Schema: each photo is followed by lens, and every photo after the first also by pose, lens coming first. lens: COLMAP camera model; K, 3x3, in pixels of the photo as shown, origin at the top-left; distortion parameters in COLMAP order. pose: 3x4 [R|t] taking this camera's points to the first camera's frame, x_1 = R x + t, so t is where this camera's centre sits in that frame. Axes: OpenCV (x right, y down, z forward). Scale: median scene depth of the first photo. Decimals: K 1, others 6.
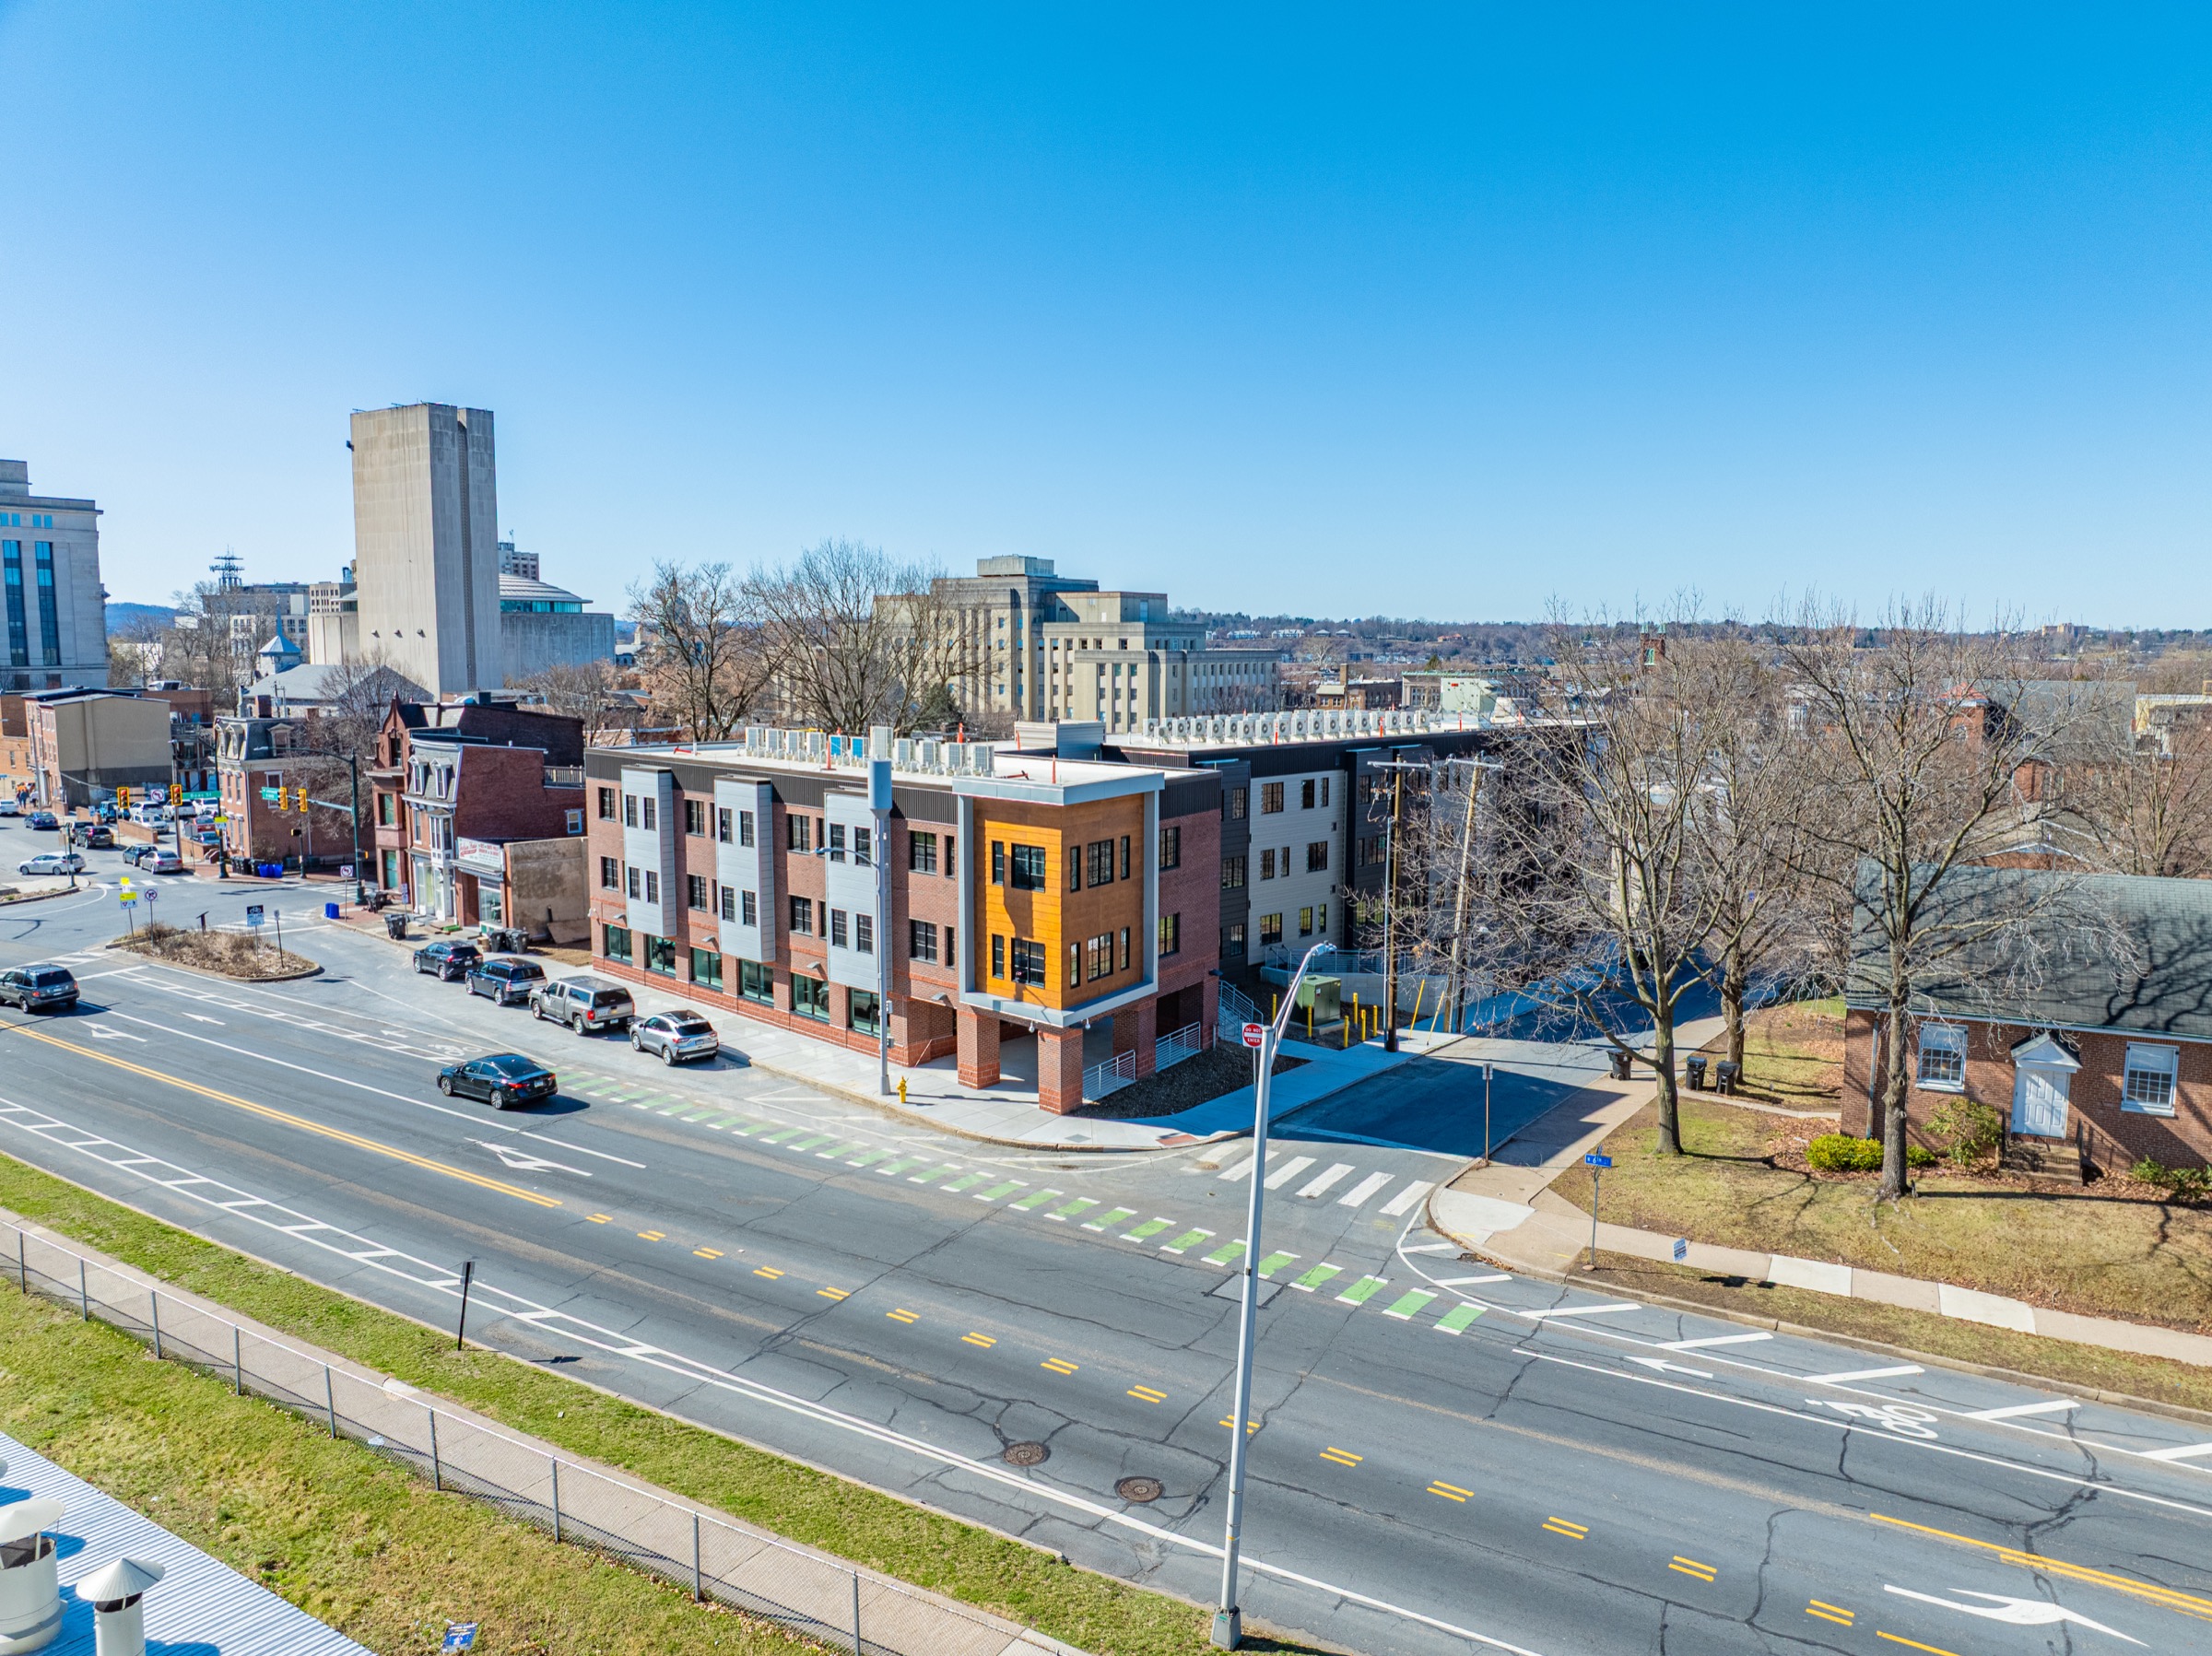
lens RADIAL K [[1554.1, 0, 1110.9], [0, 1554.1, 827.1], [0, 0, 1]] dist [-0.042955, 0.008909]
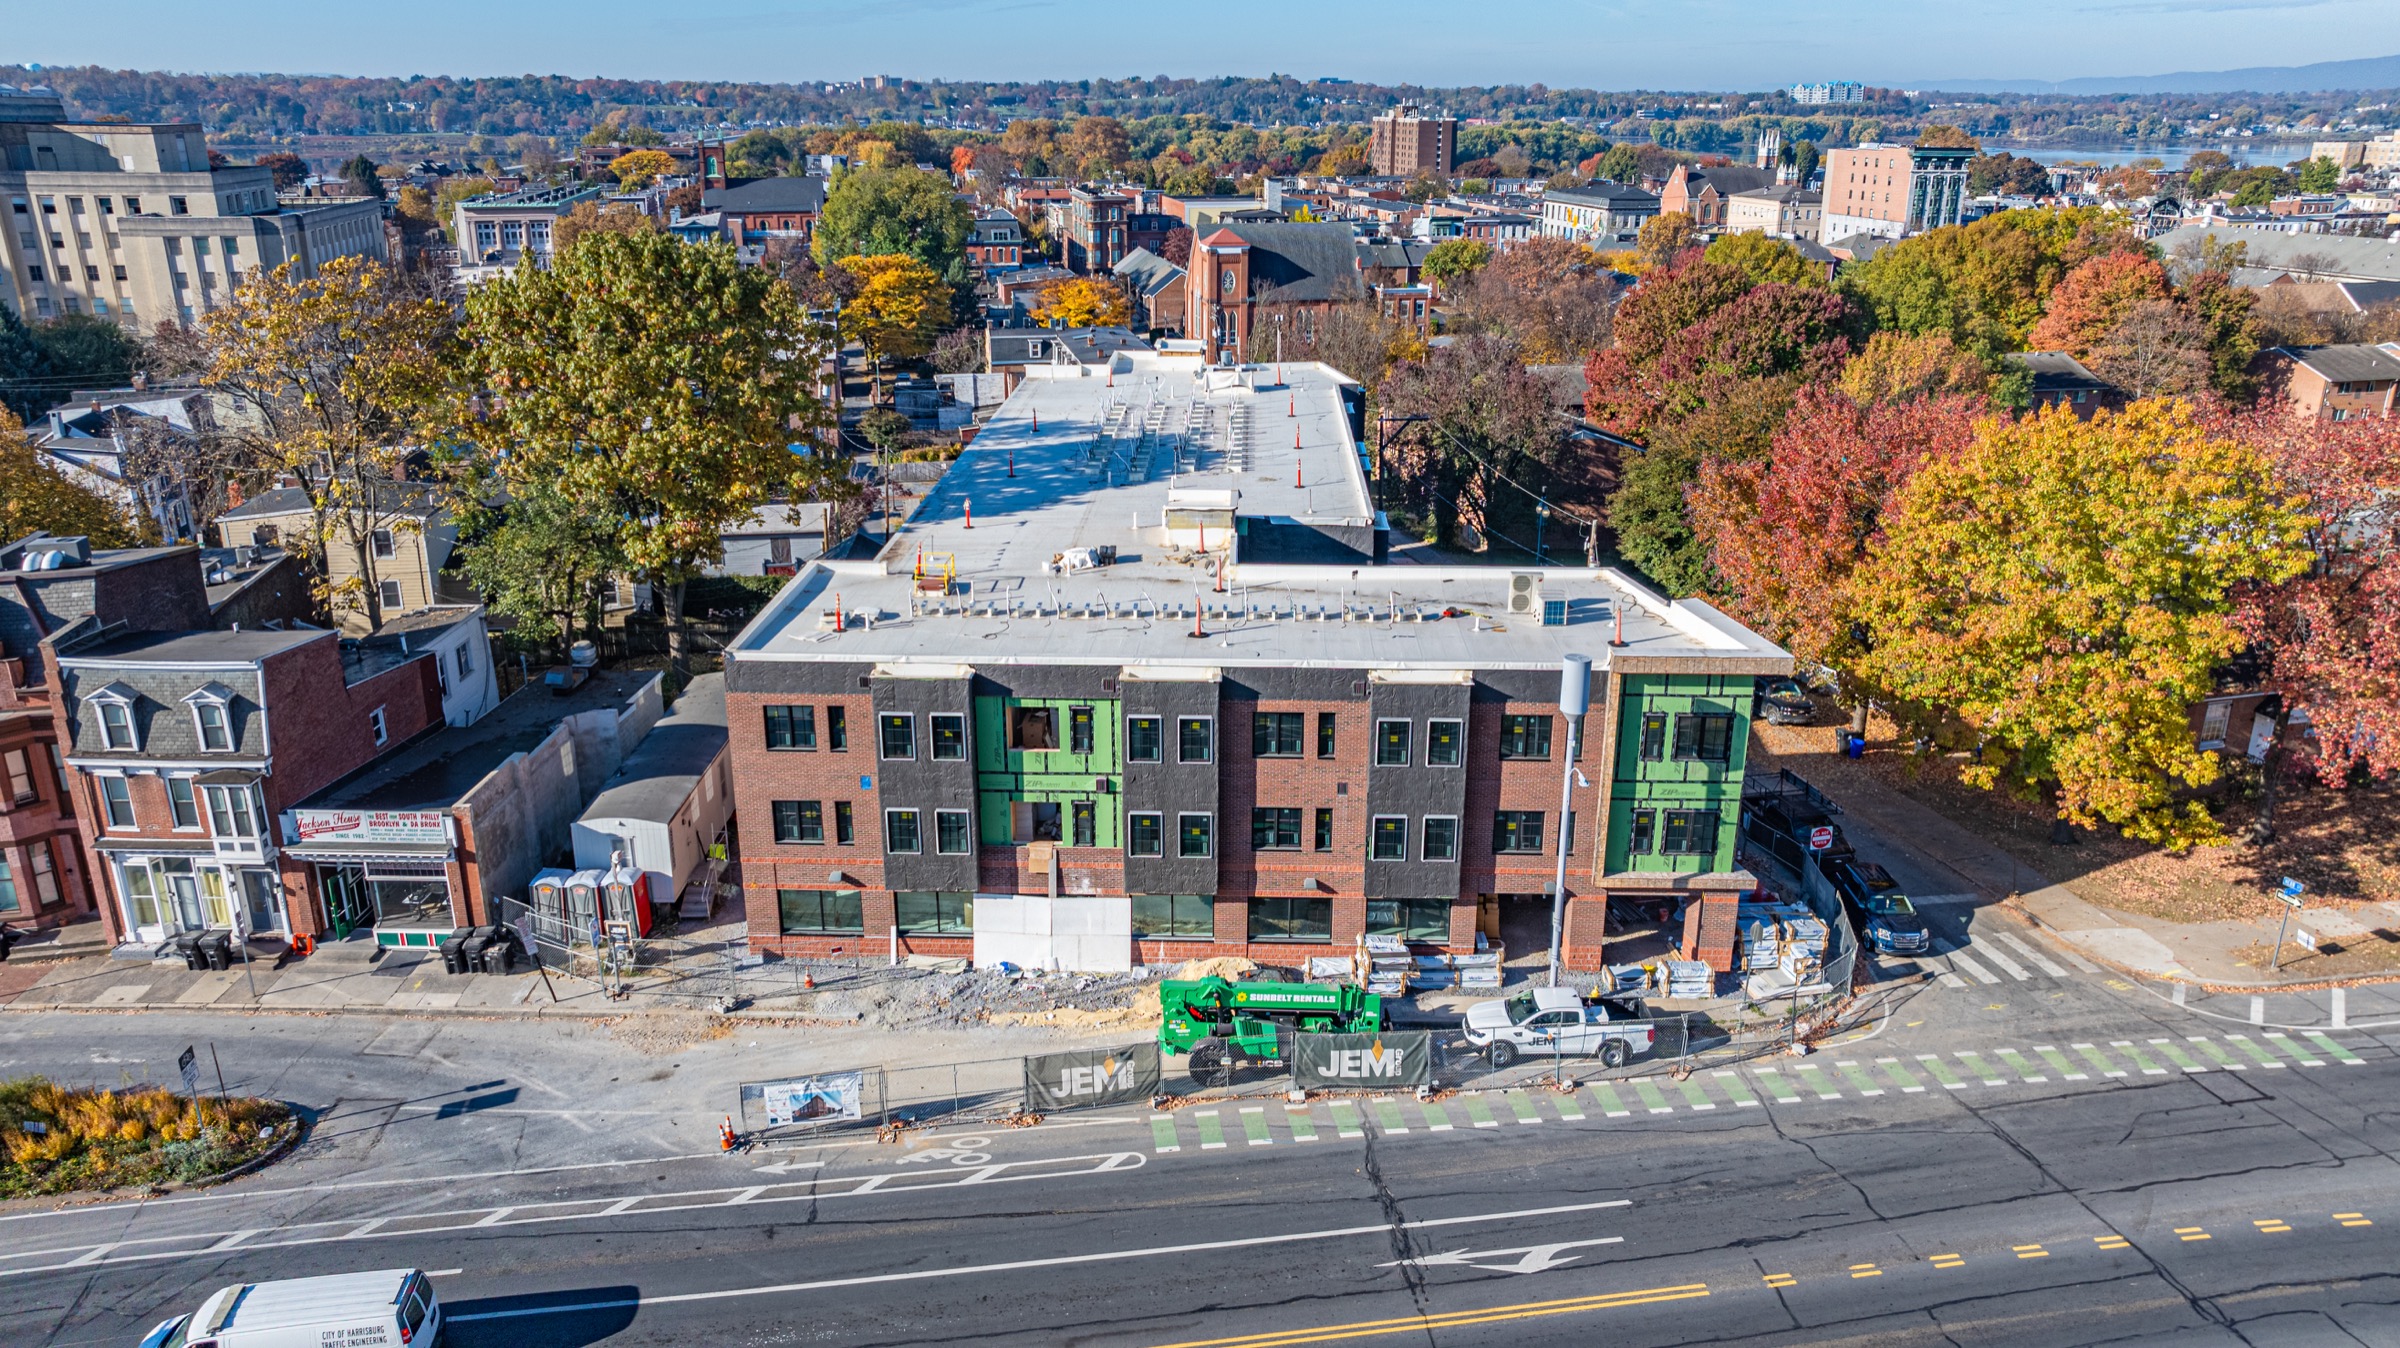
lens RADIAL K [[1681.9, 0, 1202.2], [0, 1681.9, 672.0], [0, 0, 1]] dist [-0.013460, 0.002016]
pose [[0.735350, -0.220798, 0.640710, -0.693602], [0.080267, 0.967157, 0.241173, -0.213208], [-0.672918, -0.125918, 0.728921, 0.353490]]
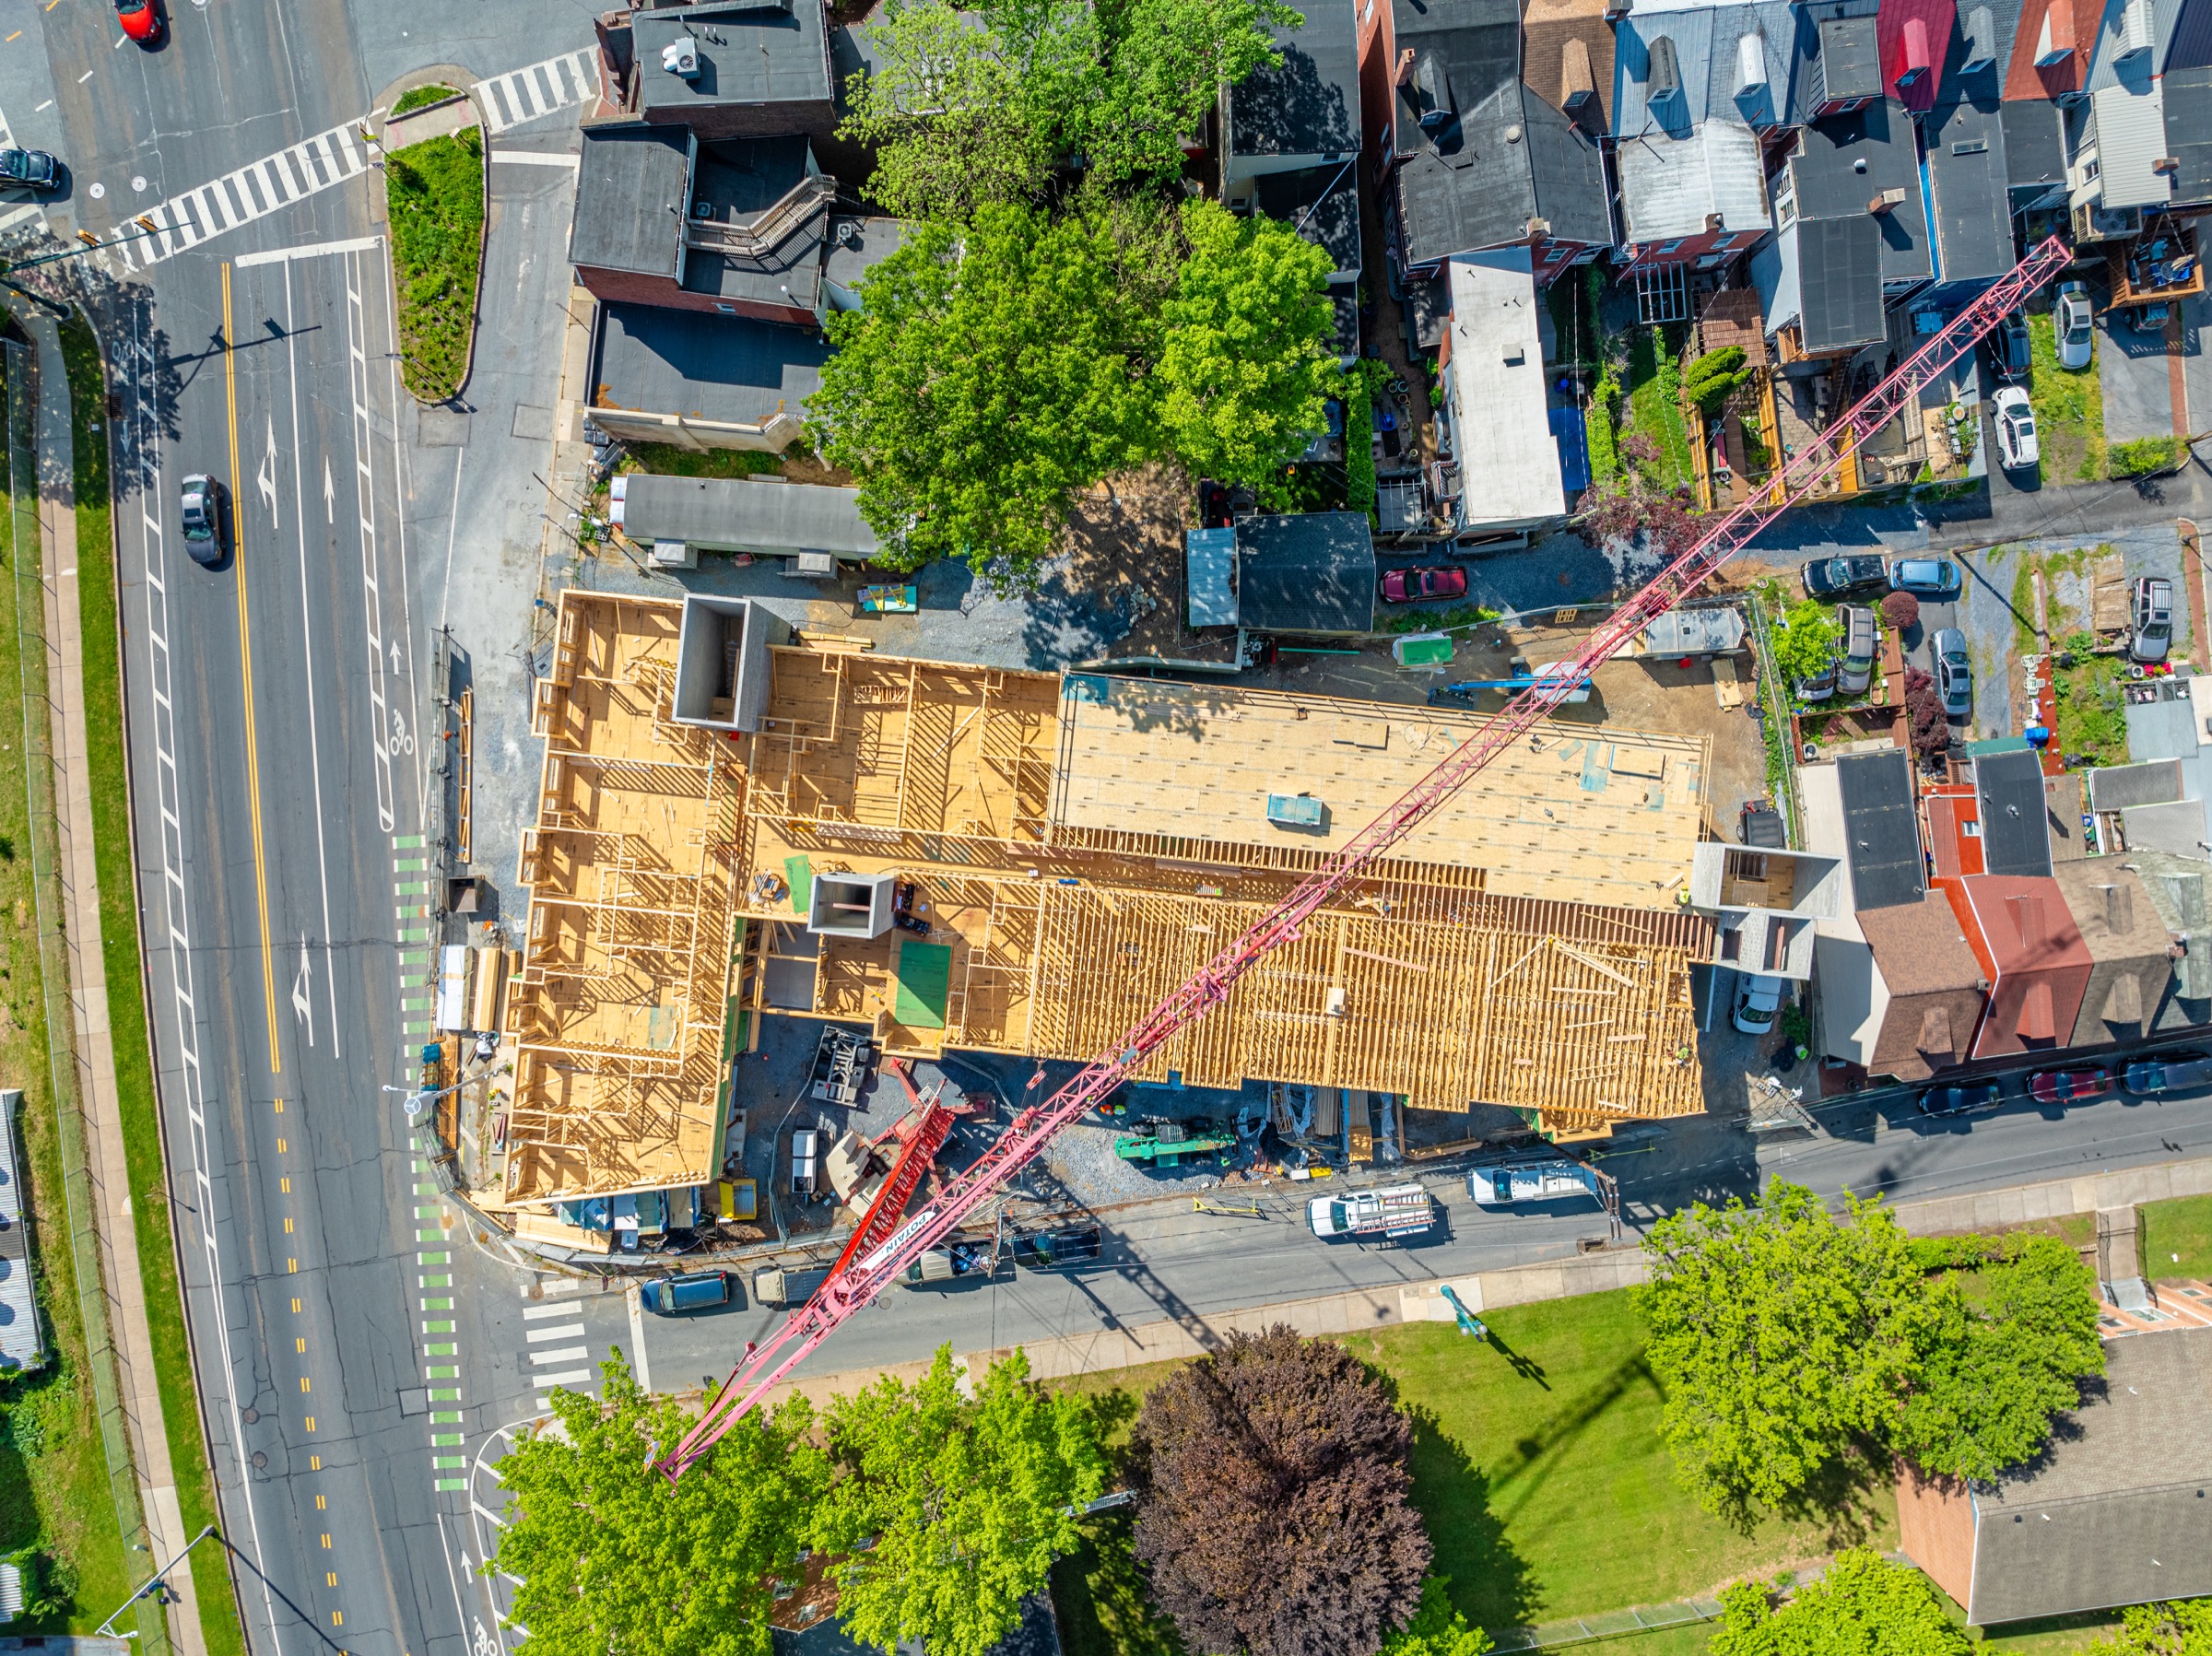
lens RADIAL K [[1554.1, 0, 1110.9], [0, 1554.1, 827.1], [0, 0, 1]] dist [-0.042955, 0.008909]
pose [[0.624710, 0.780825, 0.006964, 0.030329], [-0.097520, 0.069168, 0.992827, -1.161065], [0.774743, -0.620909, 0.119356, 1.139695]]
